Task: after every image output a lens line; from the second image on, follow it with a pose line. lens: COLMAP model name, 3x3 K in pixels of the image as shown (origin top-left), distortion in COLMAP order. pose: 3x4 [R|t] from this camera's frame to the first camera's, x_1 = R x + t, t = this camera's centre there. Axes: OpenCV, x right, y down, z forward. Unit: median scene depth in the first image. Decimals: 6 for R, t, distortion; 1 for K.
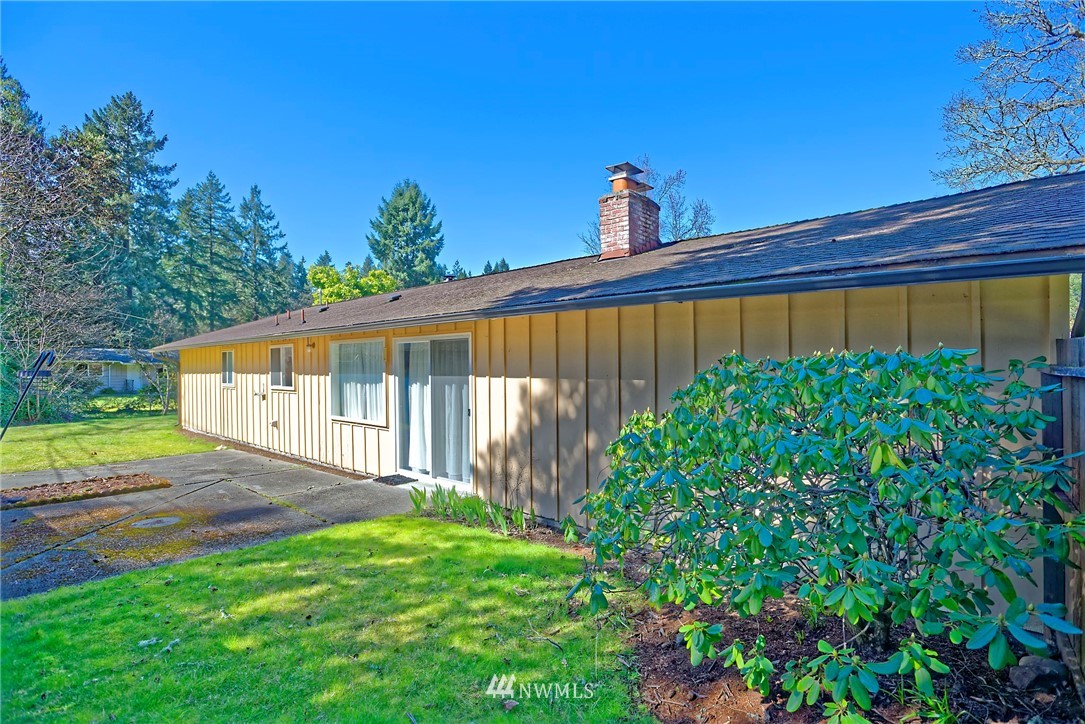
lens RADIAL K [[536.5, 0, 523.1], [0, 536.5, 375.8], [0, 0, 1]] dist [-0.000021, 0.000132]
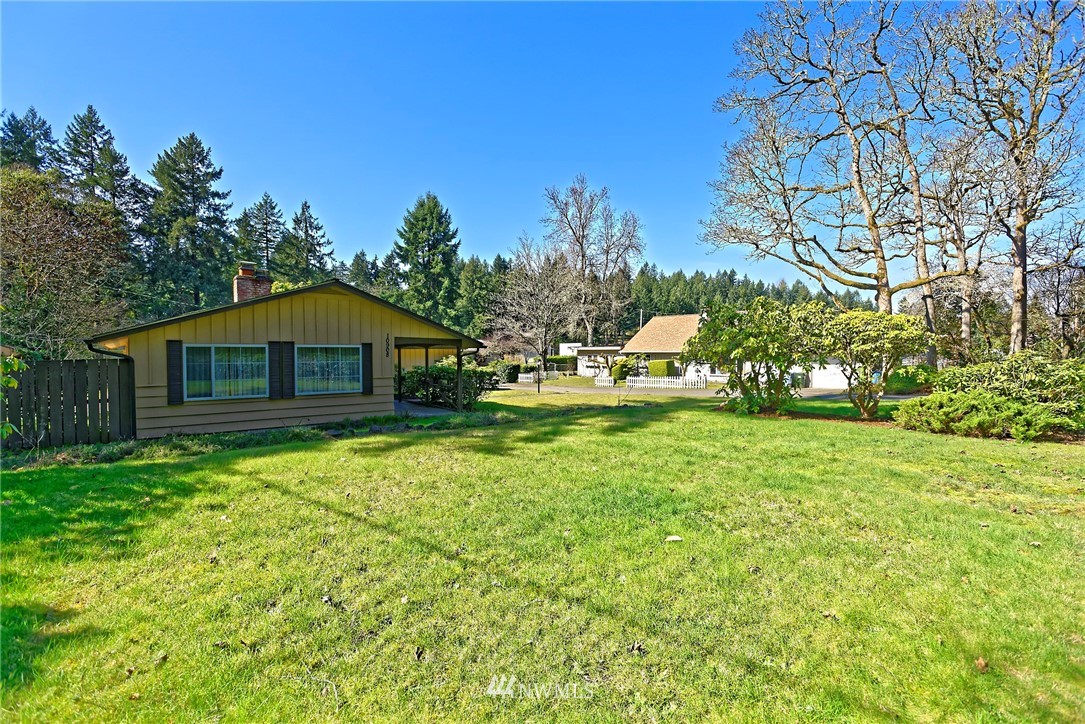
lens RADIAL K [[512.8, 0, 520.1], [0, 512.8, 378.7], [0, 0, 1]] dist [0.030888, -0.000284]
pose [[0.989806, 0.009669, -0.142092, 0.149637], [-0.005379, 0.999519, 0.030547, -0.000787], [0.142319, -0.029472, 0.989382, -0.080911]]
